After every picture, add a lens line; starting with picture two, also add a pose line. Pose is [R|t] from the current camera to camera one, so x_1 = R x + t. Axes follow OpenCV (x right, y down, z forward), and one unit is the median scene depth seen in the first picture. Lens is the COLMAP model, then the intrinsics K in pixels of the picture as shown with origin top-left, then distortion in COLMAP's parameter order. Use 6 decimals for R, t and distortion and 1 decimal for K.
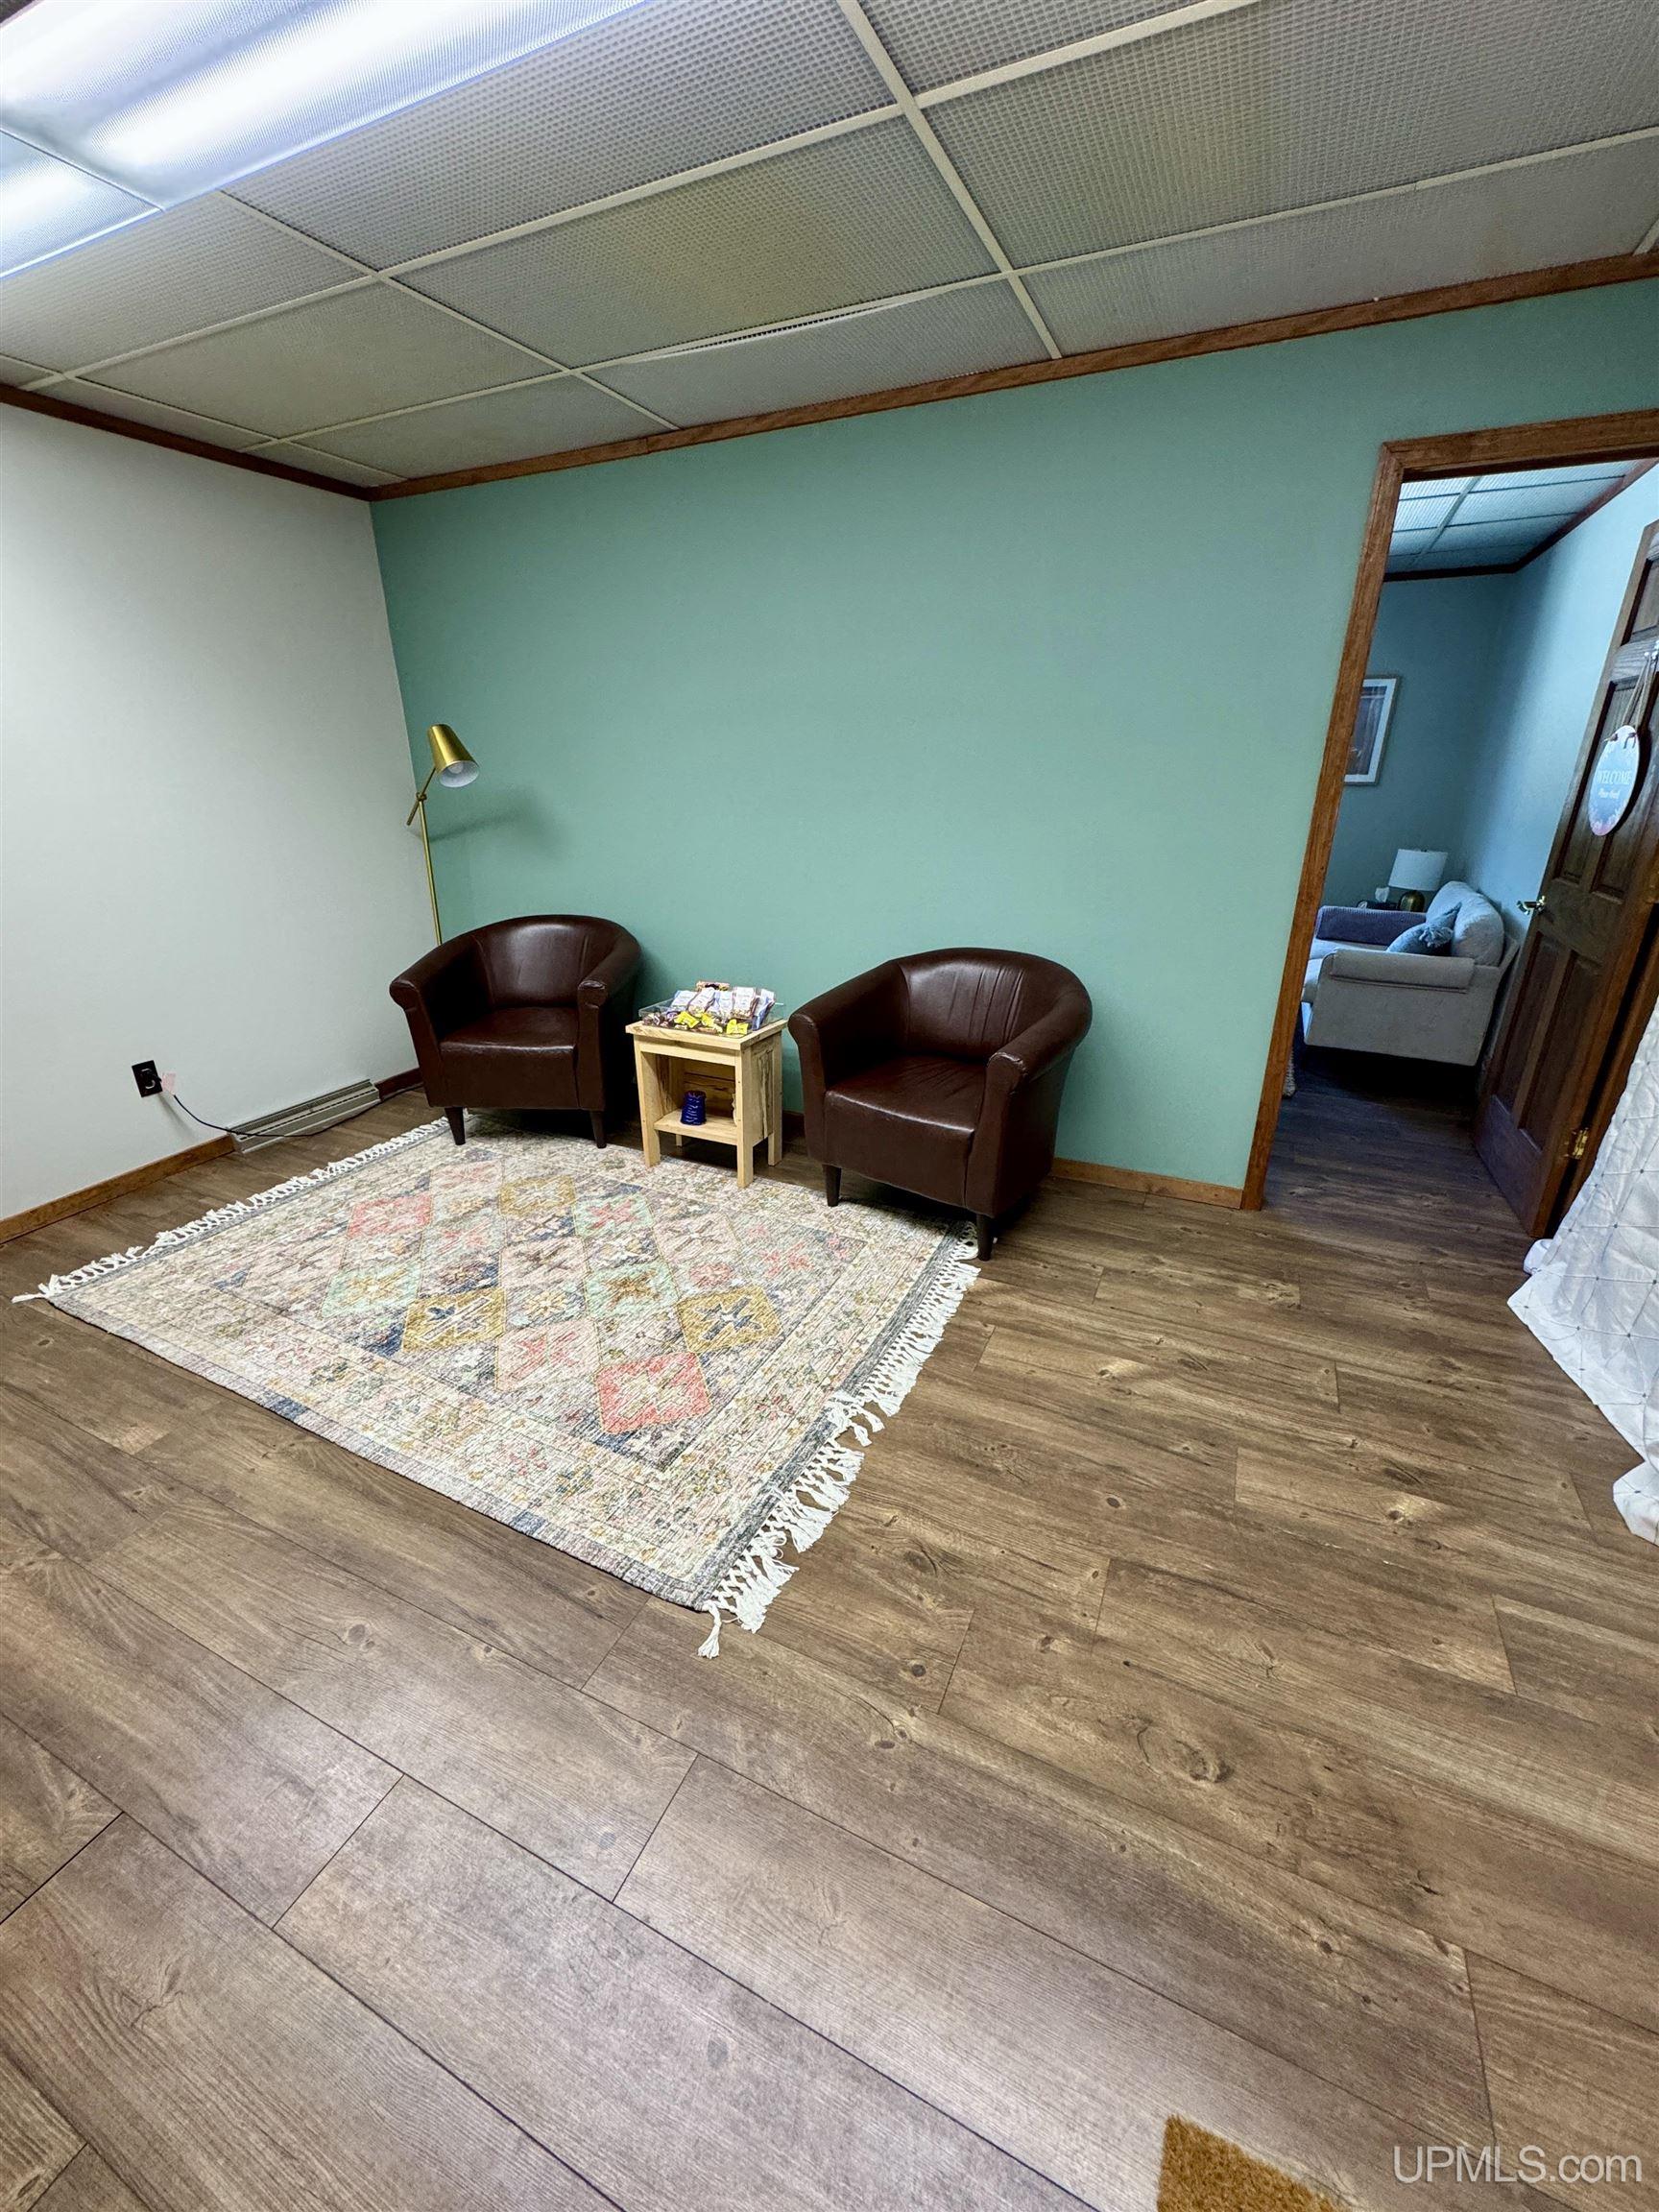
lens RADIAL K [[886.4, 0, 825.9], [0, 886.4, 1110.3], [0, 0, 1]] dist [-0.003322, 0.000221]
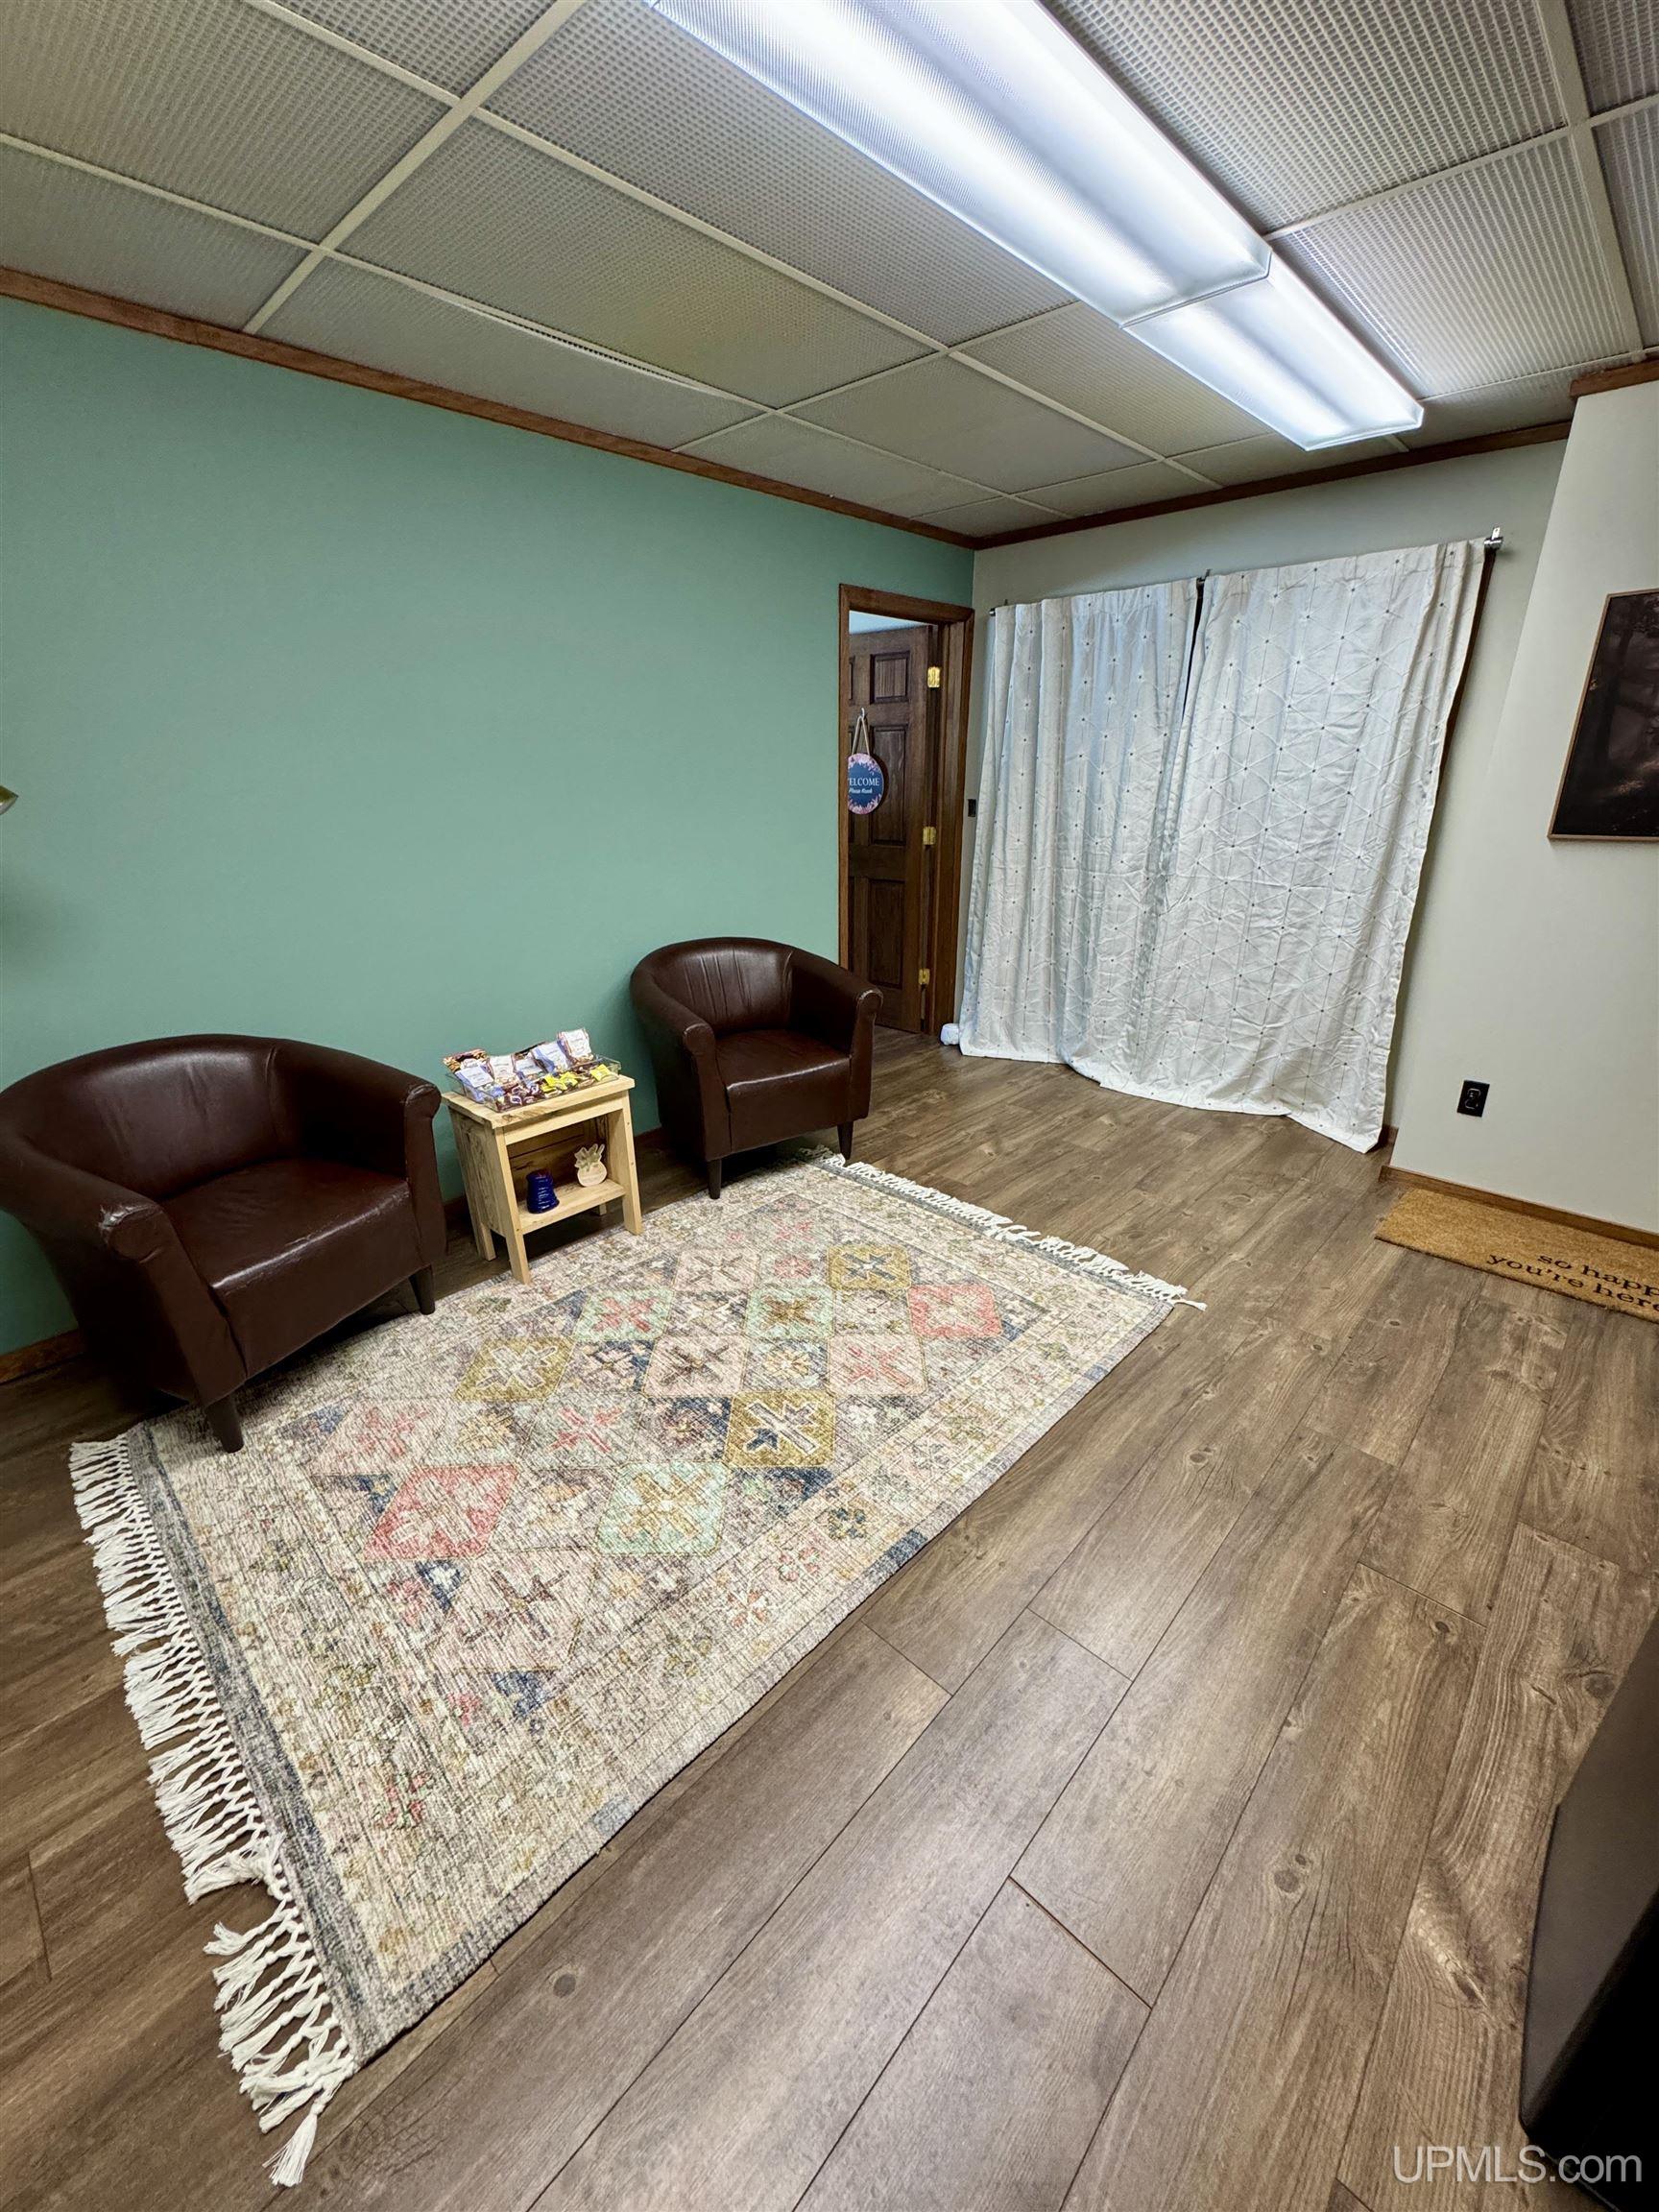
lens RADIAL K [[886.4, 0, 829.0], [0, 886.4, 1114.7], [0, 0, 1]] dist [-0.003322, 0.000221]
pose [[0.306427, -0.352085, 0.884386, -1.003555], [0.357283, 0.903694, 0.235979, -0.216978], [-0.882299, 0.243665, 0.402710, 0.503300]]
